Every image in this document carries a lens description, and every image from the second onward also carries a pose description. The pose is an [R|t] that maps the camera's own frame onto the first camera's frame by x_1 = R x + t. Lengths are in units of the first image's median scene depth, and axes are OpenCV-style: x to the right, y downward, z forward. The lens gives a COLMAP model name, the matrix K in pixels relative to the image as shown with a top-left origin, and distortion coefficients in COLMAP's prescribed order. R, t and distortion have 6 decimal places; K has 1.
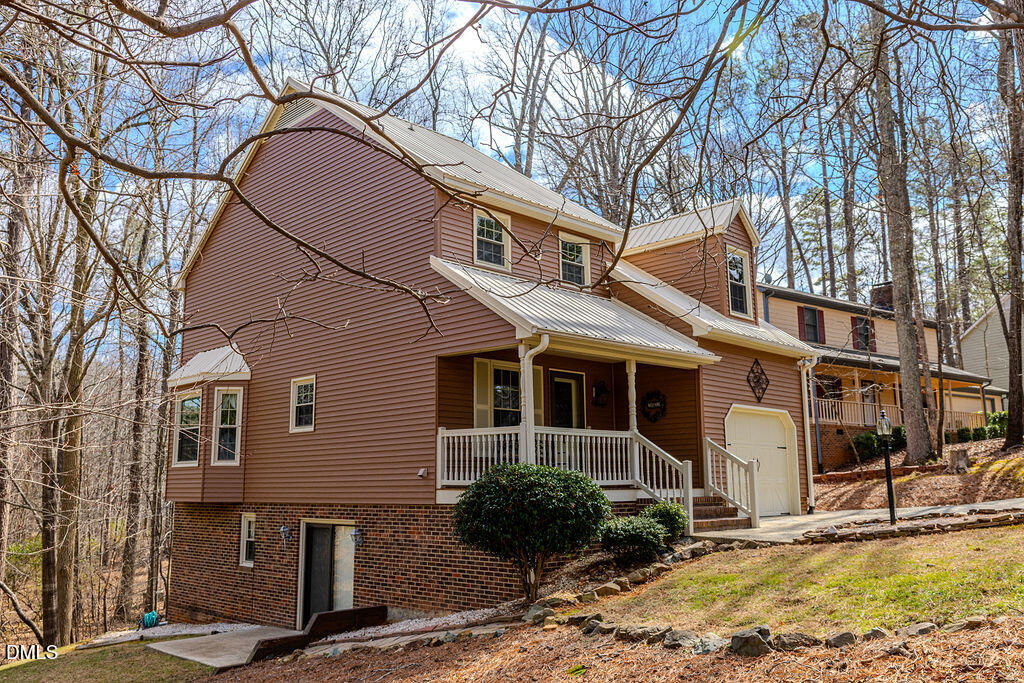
lens RADIAL K [[848.2, 0, 509.8], [0, 848.2, 340.0], [0, 0, 1]] dist [0.010812, 0.001886]
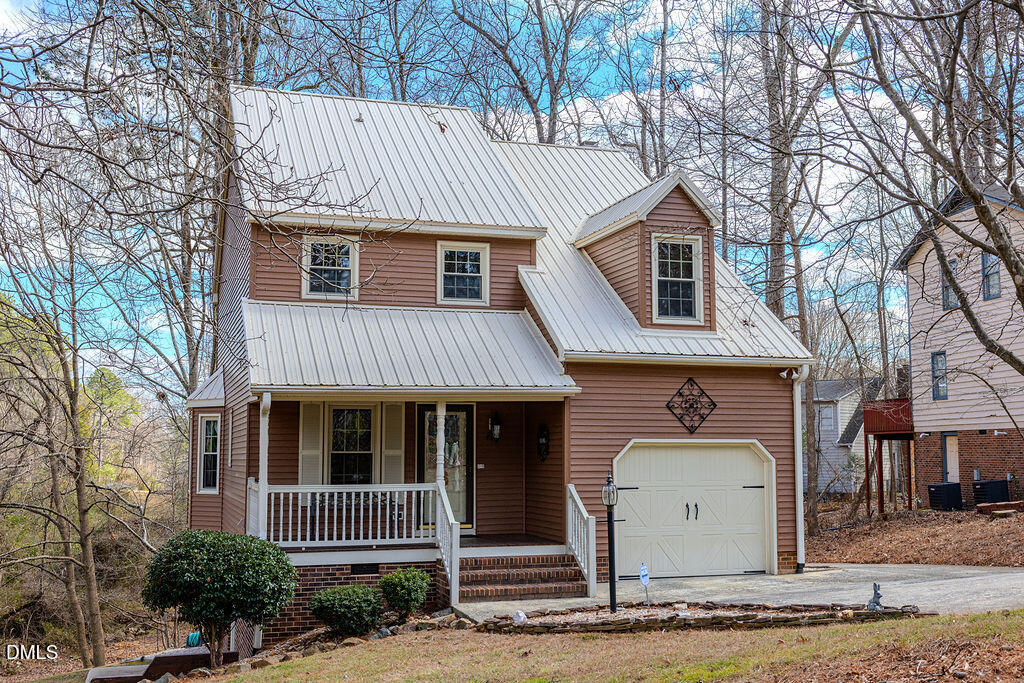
lens RADIAL K [[1169.2, 0, 512.9], [0, 1169.2, 336.9], [0, 0, 1]] dist [0.000804, 0.000000]
pose [[0.889906, -0.040800, -0.454317, 0.646484], [0.074254, 0.995664, 0.056032, -0.089111], [0.450061, -0.083598, 0.889076, -0.033191]]
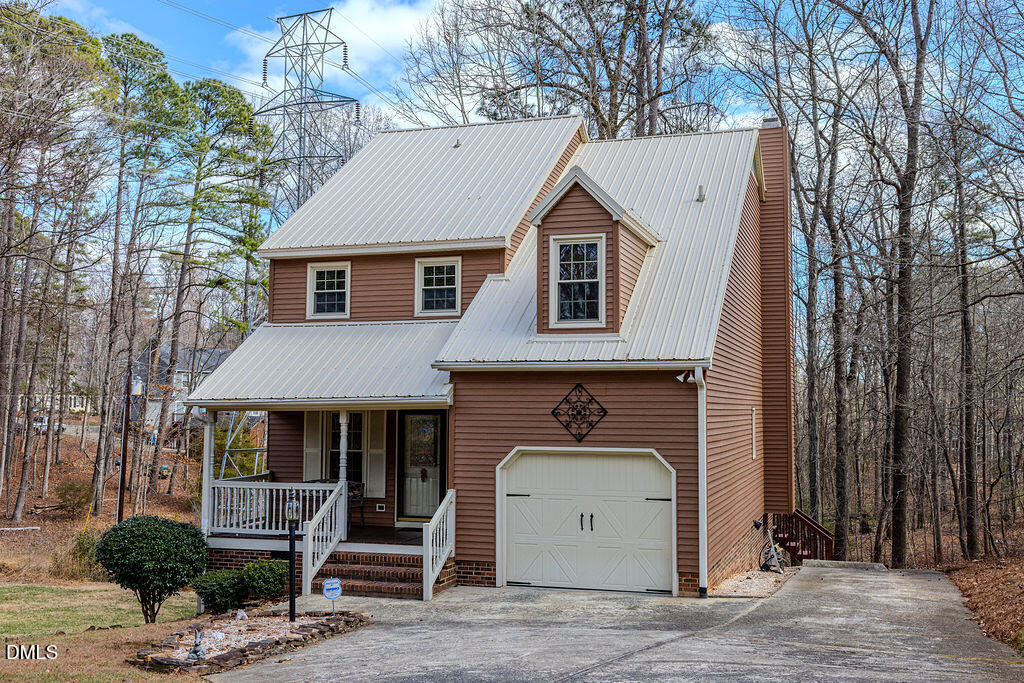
lens RADIAL K [[1048.8, 0, 514.3], [0, 1048.8, 347.2], [0, 0, 1]] dist [0.014810, 0.000000]
pose [[0.453286, -0.046251, -0.890164, 1.113187], [0.146322, 0.988967, 0.023125, -0.040111], [0.879273, -0.140733, 0.455052, 0.536502]]
